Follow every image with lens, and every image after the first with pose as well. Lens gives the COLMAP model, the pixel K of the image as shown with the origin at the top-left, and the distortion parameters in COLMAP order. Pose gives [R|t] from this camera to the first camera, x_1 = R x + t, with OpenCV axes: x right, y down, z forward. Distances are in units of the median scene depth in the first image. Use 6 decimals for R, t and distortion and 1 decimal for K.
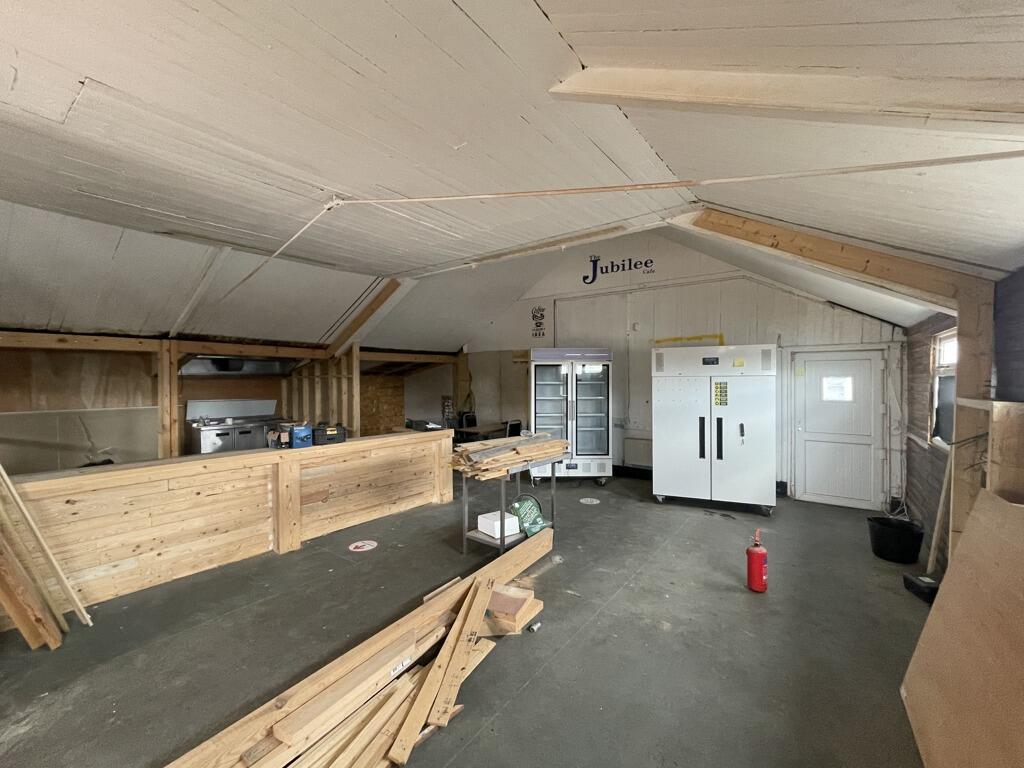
lens RADIAL K [[417.2, 0, 511.5], [0, 417.2, 382.5], [0, 0, 1]] dist [-0.001721, -0.000071]
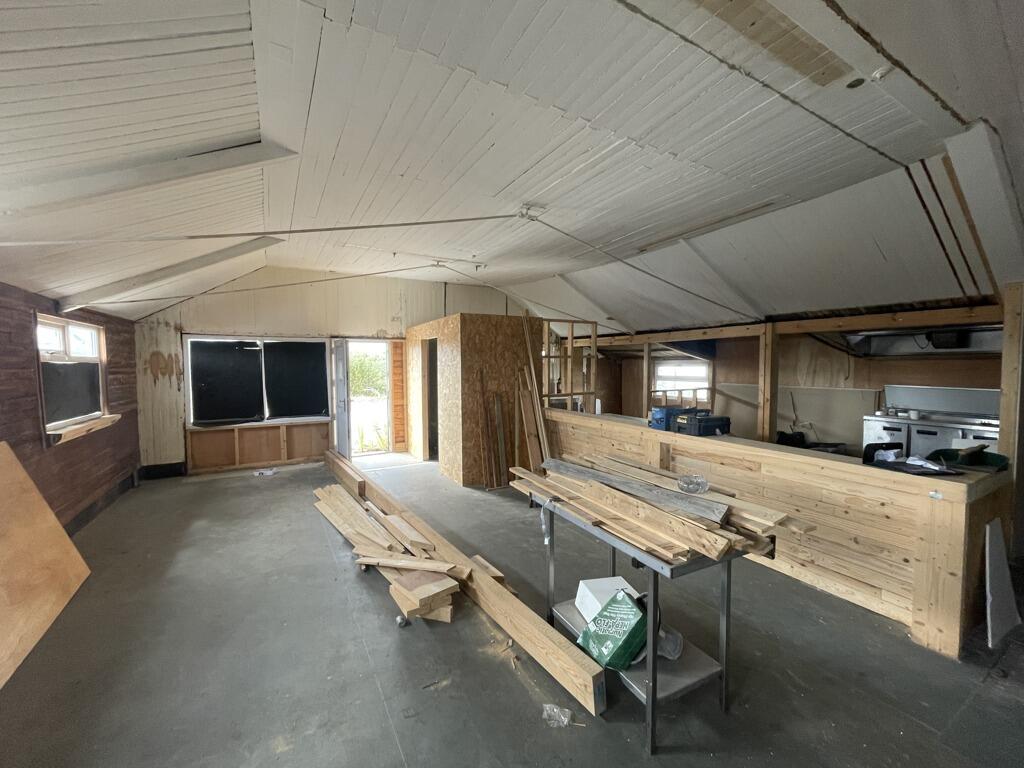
lens RADIAL K [[417.2, 0, 510.0], [0, 417.2, 385.9], [0, 0, 1]] dist [-0.001721, -0.000071]
pose [[-0.393967, 0.051565, -0.917677, 0.407708], [-0.000364, 0.998416, 0.056258, -0.002821], [0.919125, 0.022498, -0.393324, 0.804880]]
